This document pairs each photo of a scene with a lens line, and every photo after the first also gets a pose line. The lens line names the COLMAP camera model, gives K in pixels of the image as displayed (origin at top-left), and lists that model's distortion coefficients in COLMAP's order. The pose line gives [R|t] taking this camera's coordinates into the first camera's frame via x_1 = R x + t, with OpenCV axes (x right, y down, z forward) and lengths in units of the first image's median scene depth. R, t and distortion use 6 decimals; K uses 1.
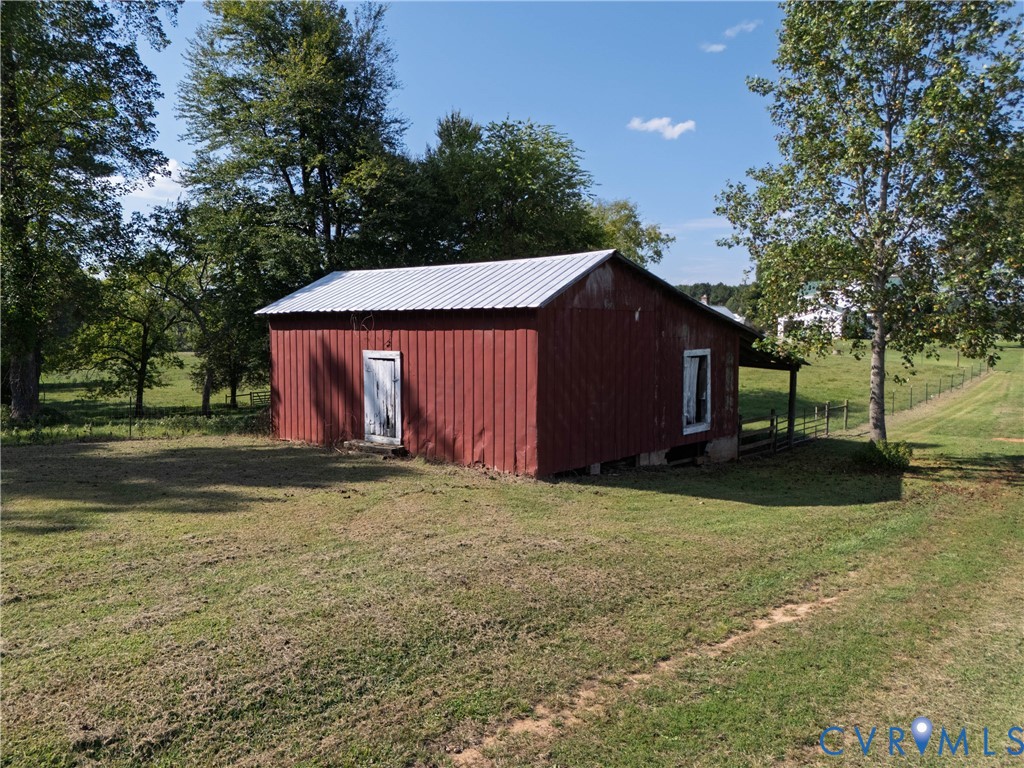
lens RADIAL K [[733.8, 0, 510.3], [0, 733.8, 380.4], [0, 0, 1]] dist [0.083310, -0.066266]
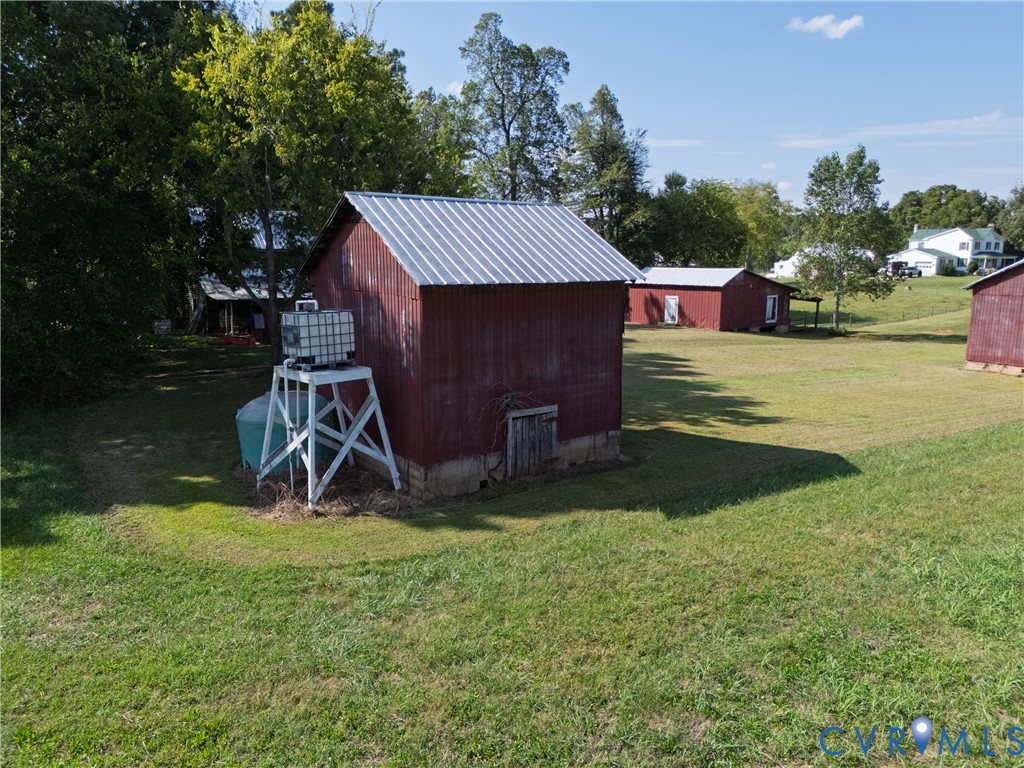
lens RADIAL K [[733.8, 0, 510.3], [0, 733.8, 380.4], [0, 0, 1]] dist [0.083310, -0.066266]
pose [[0.981309, 0.032955, -0.189594, -0.230387], [-0.013046, 0.994353, 0.105315, -0.001078], [0.191995, -0.100873, 0.976198, -2.335417]]
